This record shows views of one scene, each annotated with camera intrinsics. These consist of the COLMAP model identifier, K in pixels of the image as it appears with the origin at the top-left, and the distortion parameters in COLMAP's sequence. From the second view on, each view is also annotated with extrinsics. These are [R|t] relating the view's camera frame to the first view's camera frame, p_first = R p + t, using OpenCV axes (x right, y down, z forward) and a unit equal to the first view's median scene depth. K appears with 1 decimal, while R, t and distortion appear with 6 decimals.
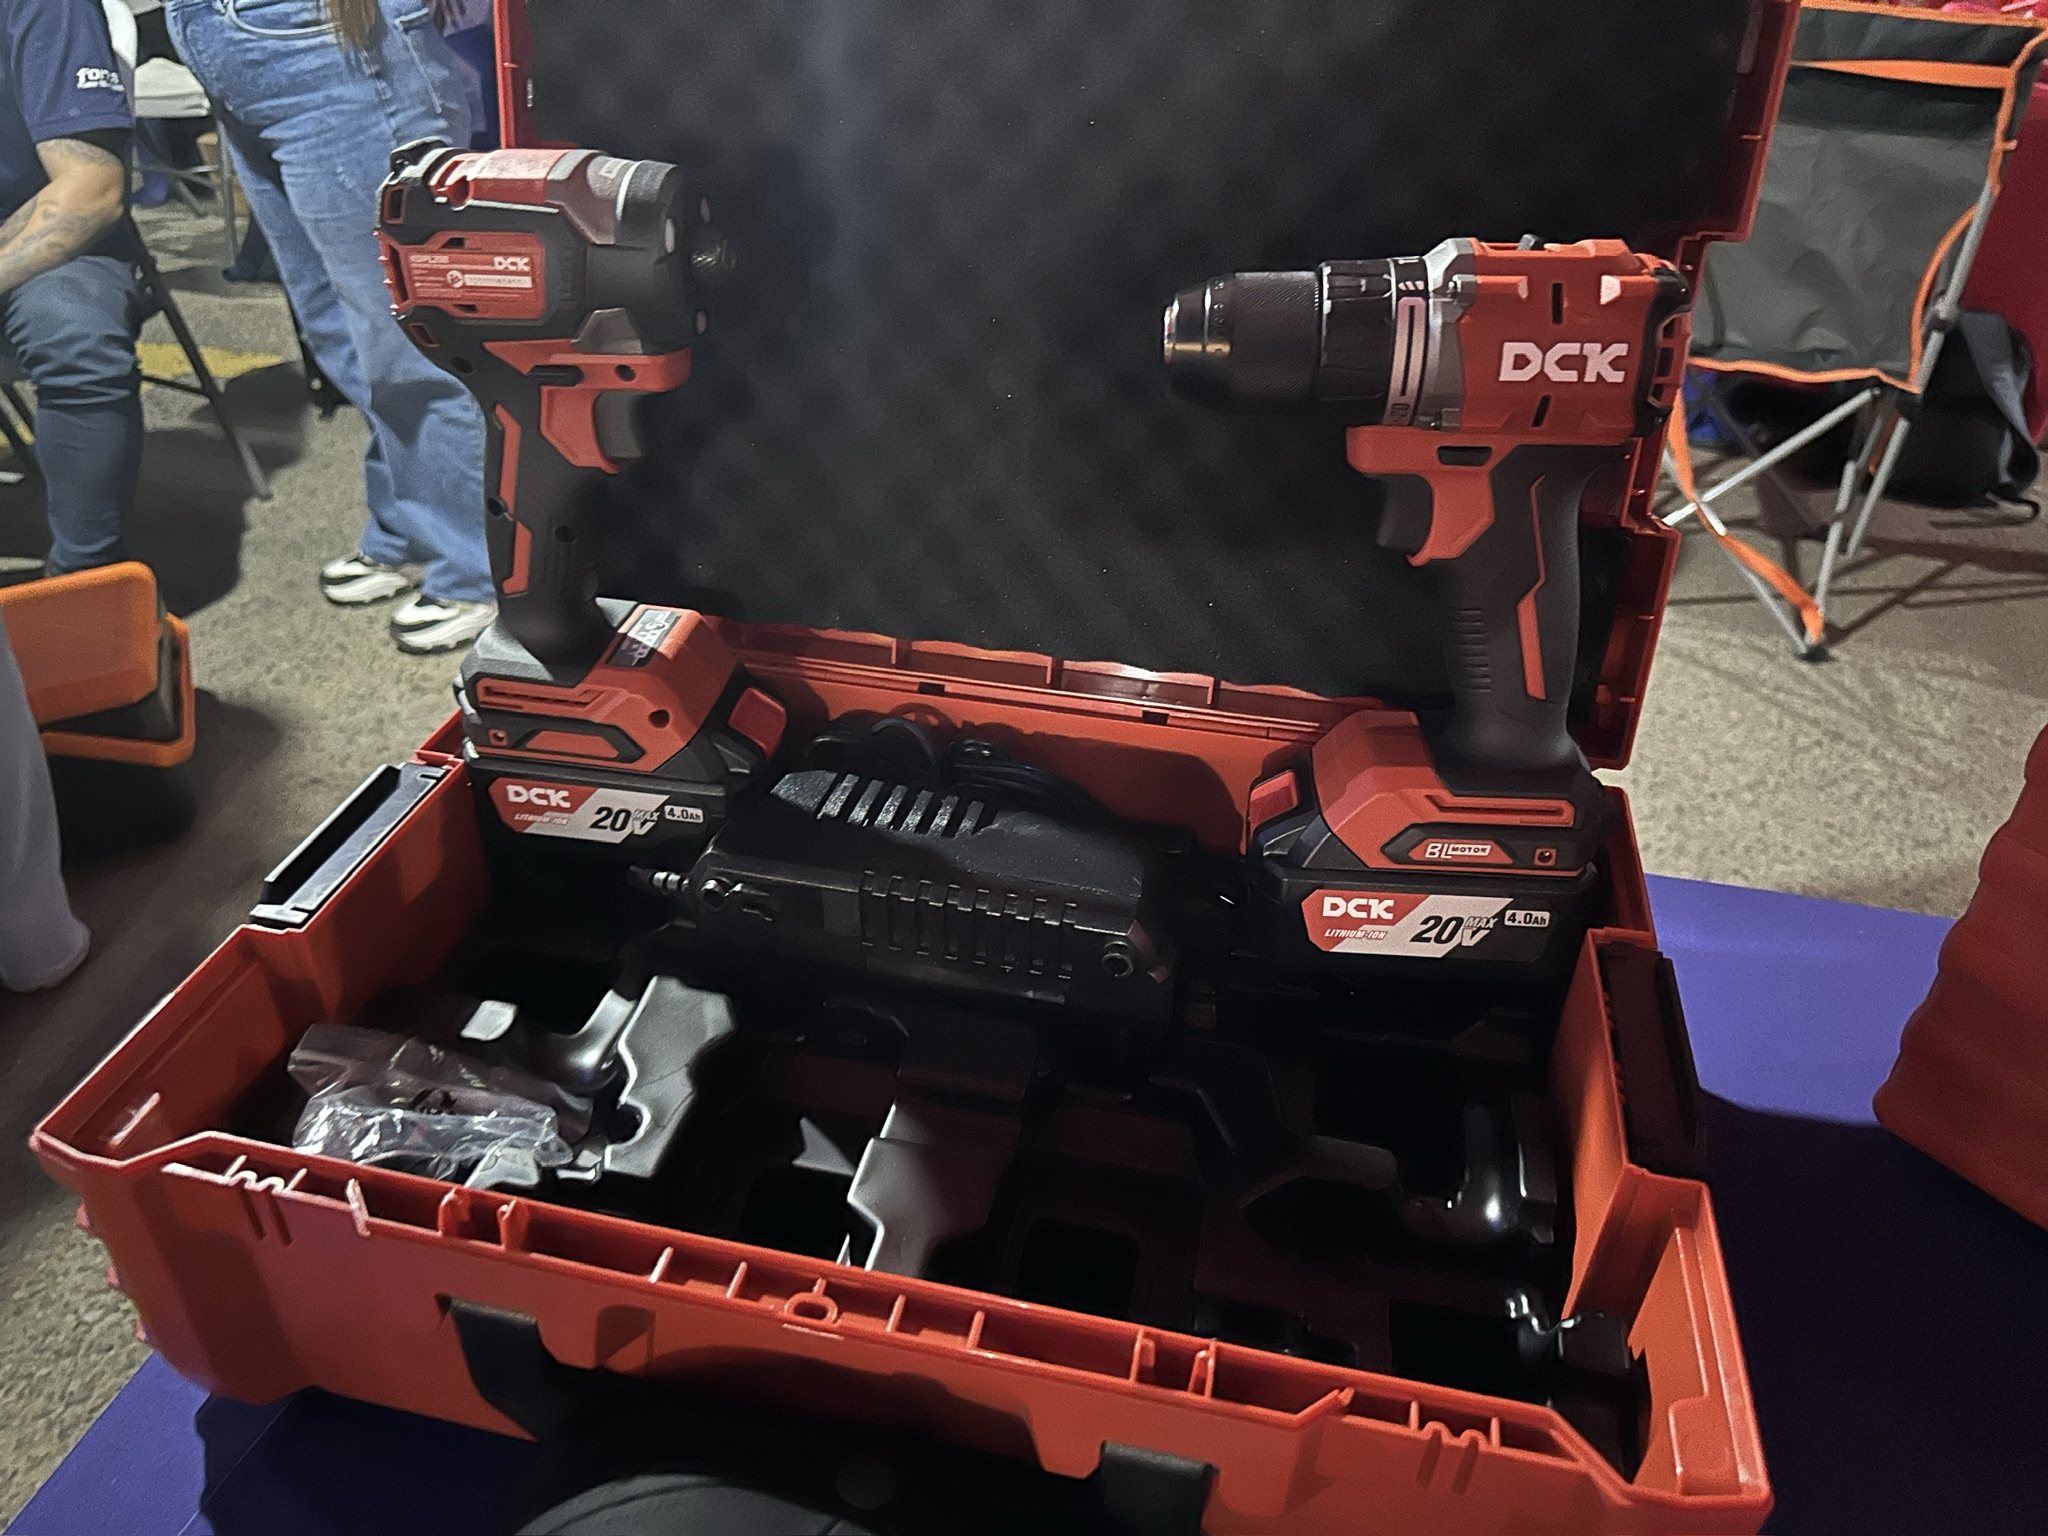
lens RADIAL K [[1470.2, 0, 1029.3], [0, 1470.2, 759.3], [0, 0, 1]] dist [0.009818, -0.009980]
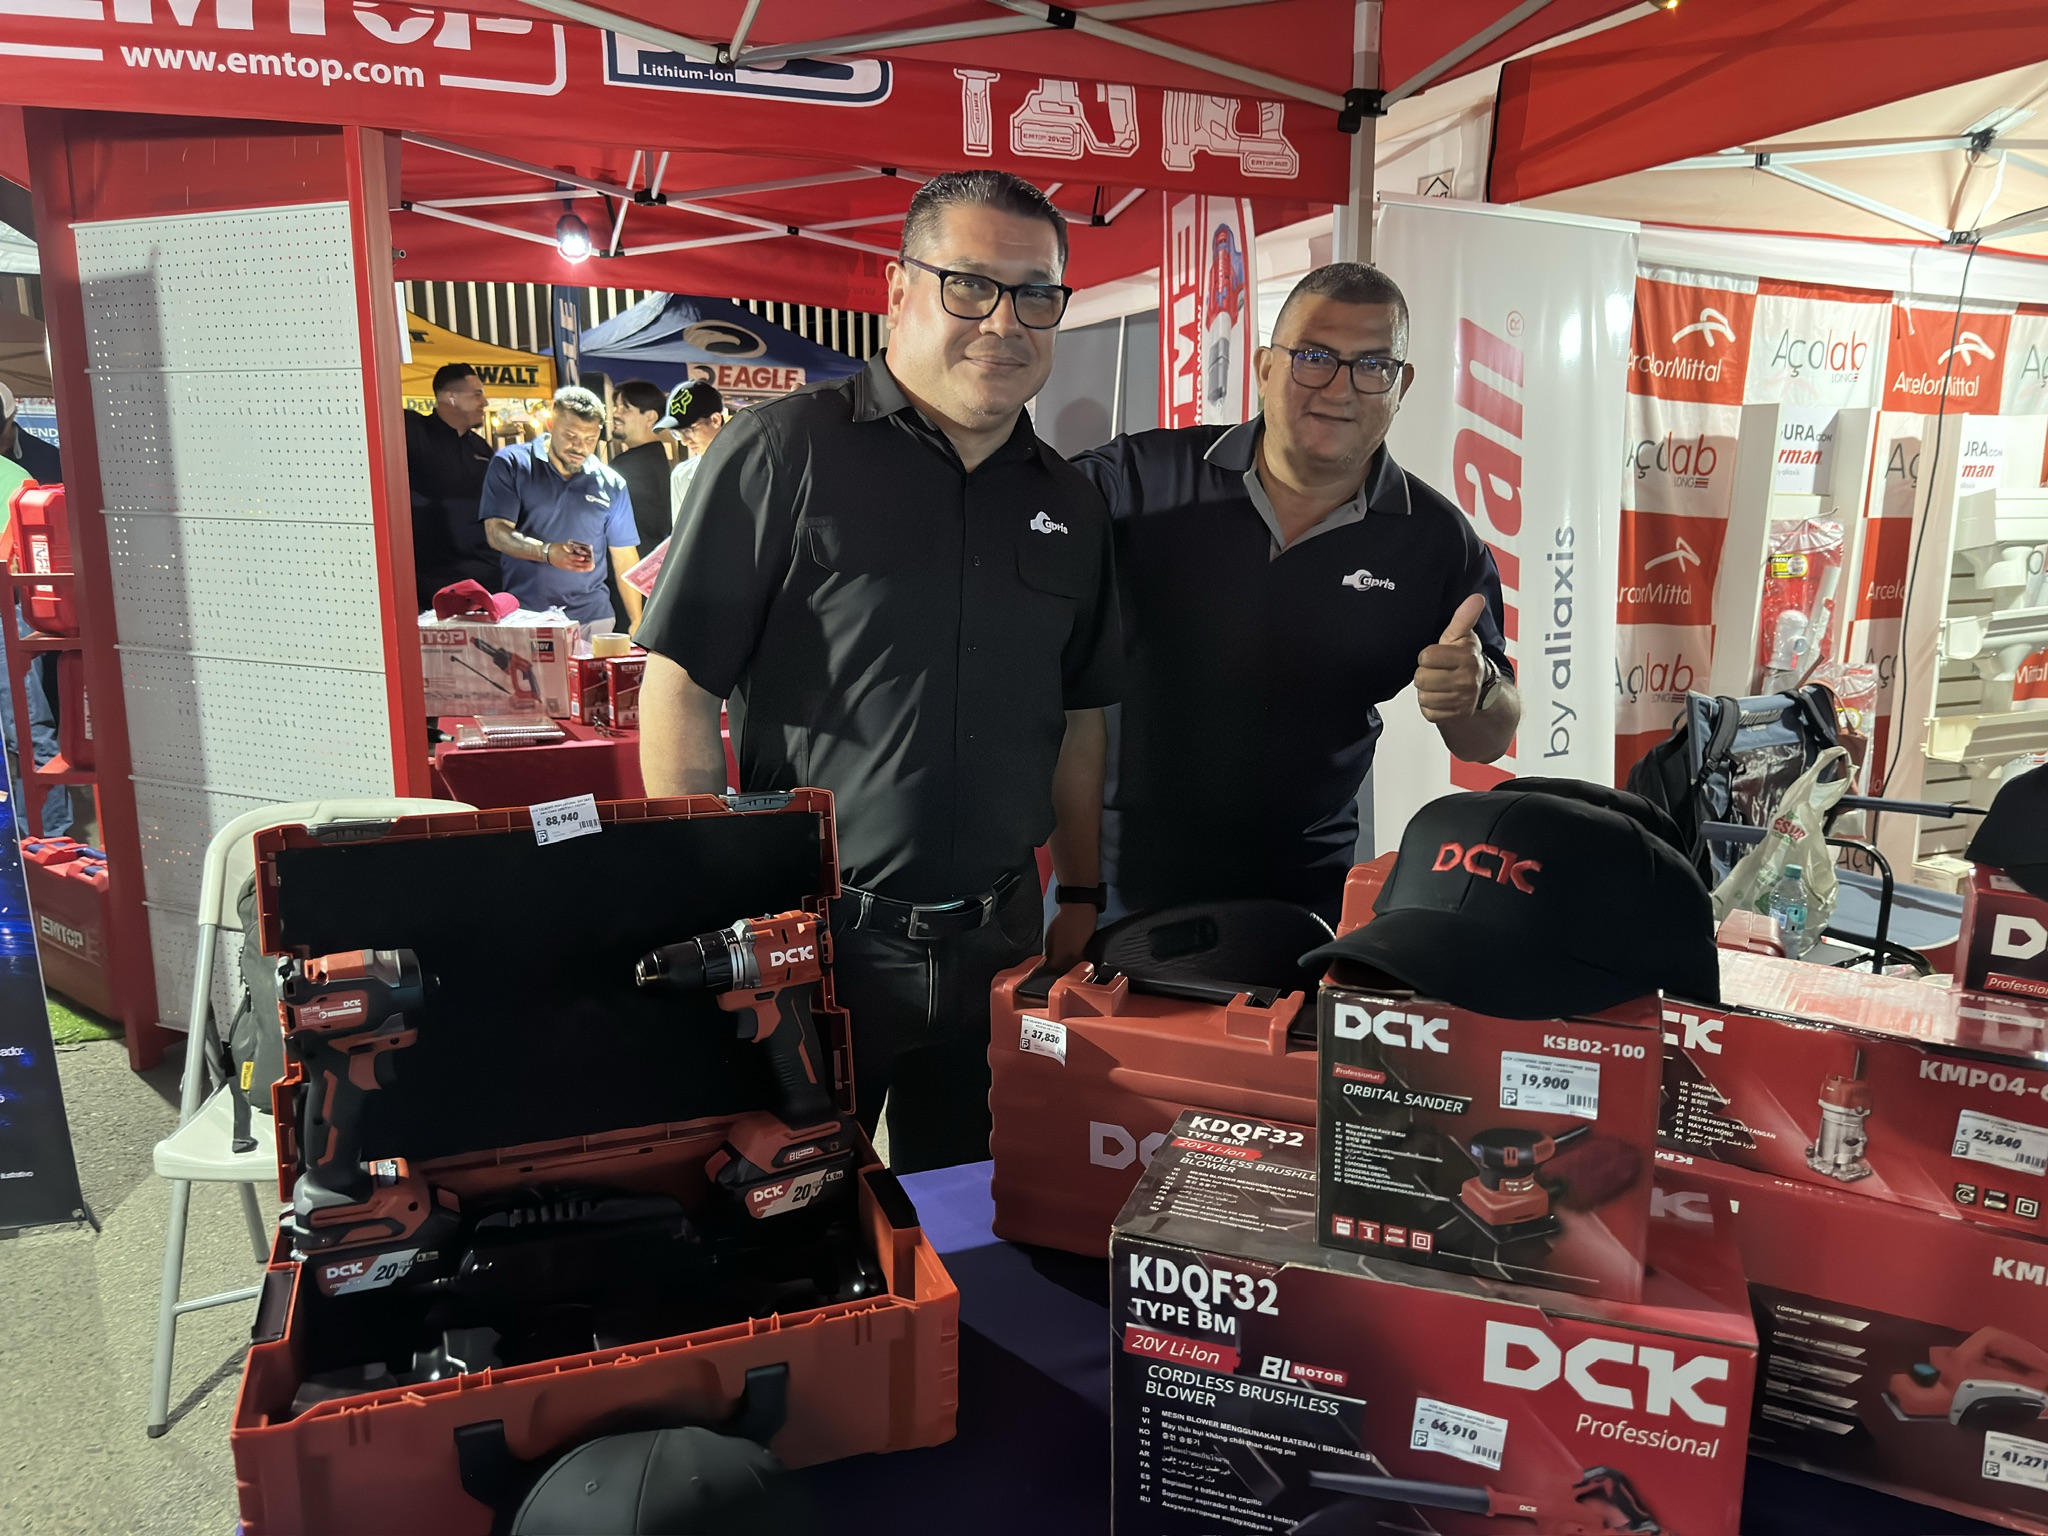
lens RADIAL K [[1507.8, 0, 1024.0], [0, 1507.8, 768.0], [0, 0, 1]] dist [-0.014197, -0.006948]
pose [[0.836419, -0.129856, 0.532486, -0.637355], [0.310560, 0.912804, -0.265220, 0.254224], [-0.451615, 0.387204, 0.803814, -1.393549]]
